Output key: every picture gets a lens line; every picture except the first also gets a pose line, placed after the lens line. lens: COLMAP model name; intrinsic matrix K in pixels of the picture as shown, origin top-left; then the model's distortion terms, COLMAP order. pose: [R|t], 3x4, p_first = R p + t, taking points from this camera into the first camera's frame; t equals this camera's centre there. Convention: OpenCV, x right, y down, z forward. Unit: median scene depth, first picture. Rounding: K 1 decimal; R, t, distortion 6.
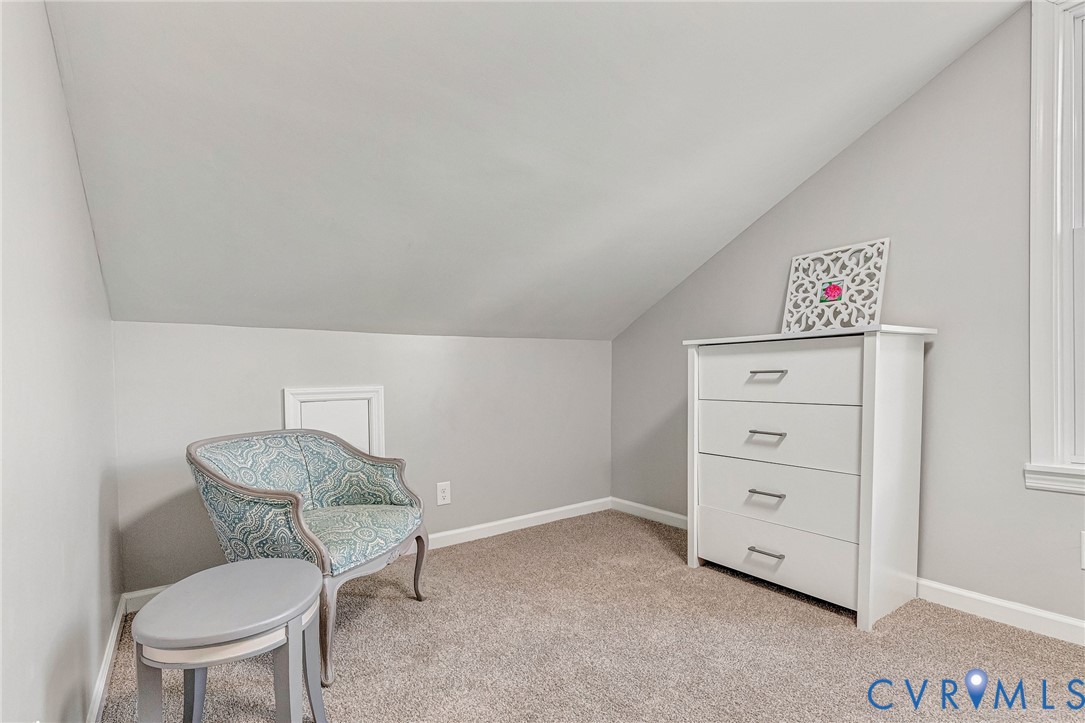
lens RADIAL K [[508.1, 0, 523.4], [0, 508.1, 367.6], [0, 0, 1]] dist [0.005739, -0.000001]
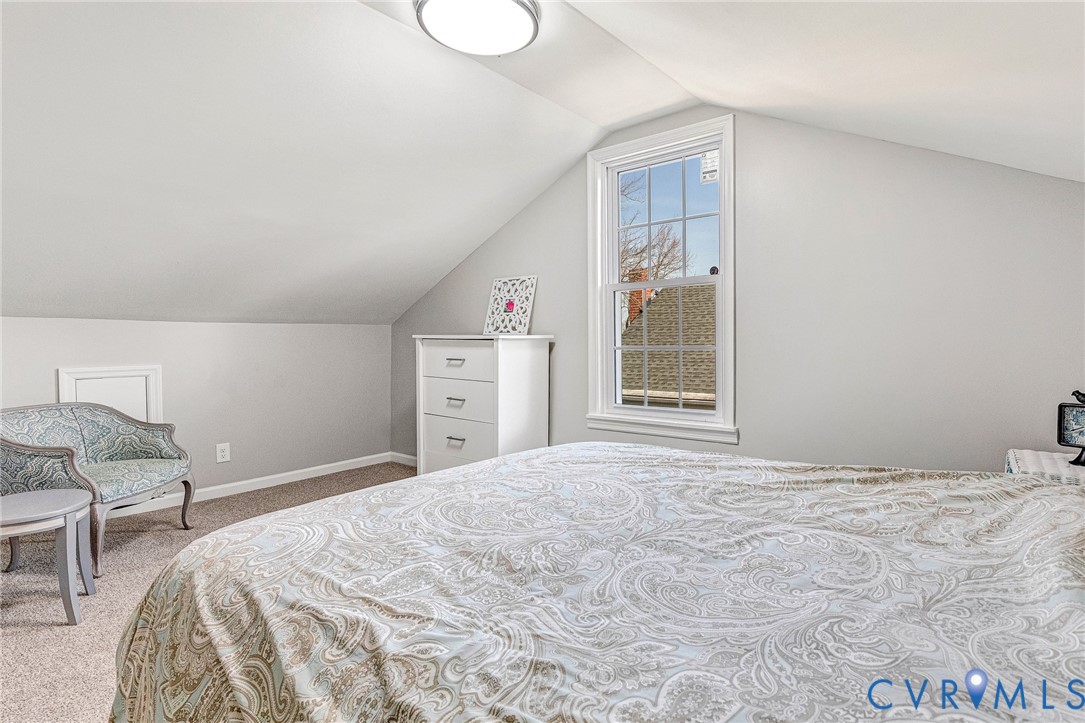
lens RADIAL K [[507.0, 0, 541.7], [0, 507.0, 347.6], [0, 0, 1]] dist [0.001419, 0.000076]
pose [[0.946037, 0.016443, 0.323642, 0.229039], [-0.025713, 0.999372, 0.024387, -0.070566], [-0.323038, -0.031393, 0.945865, -0.521130]]
